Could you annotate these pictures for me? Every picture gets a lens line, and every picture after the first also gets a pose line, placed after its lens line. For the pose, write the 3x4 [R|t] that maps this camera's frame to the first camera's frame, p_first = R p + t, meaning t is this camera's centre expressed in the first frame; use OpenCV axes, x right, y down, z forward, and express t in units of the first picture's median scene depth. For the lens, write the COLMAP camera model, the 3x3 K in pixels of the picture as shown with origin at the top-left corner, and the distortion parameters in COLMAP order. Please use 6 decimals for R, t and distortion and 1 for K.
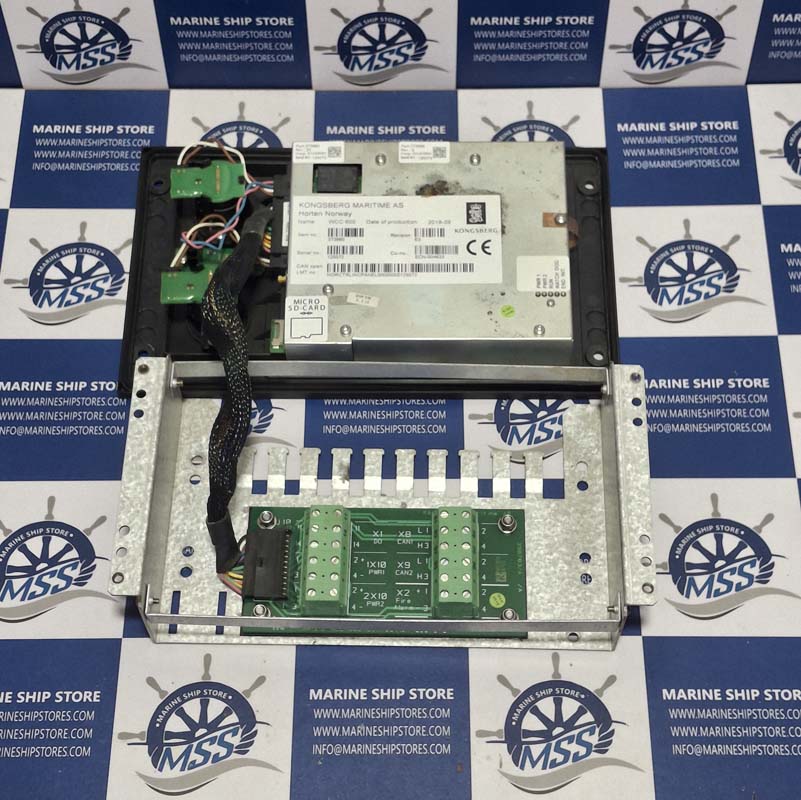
lens RADIAL K [[1479.3, 0, 418.2], [0, 1479.3, 401.6], [0, 0, 1]] dist [0.176251, -0.235159]
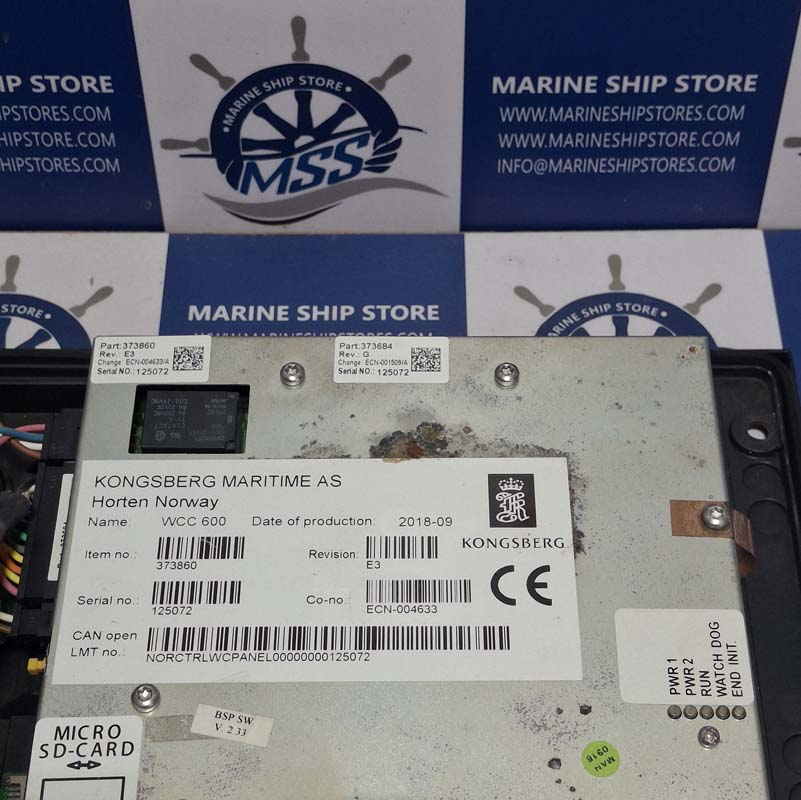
lens RADIAL K [[1479.3, 0, 418.2], [0, 1479.3, 401.6], [0, 0, 1]] dist [0.176251, -0.235159]
pose [[0.999990, 0.000421, 0.004415, 0.010093], [0.000173, 0.991021, -0.133709, -0.096456], [-0.004432, 0.133709, 0.991011, 0.565704]]
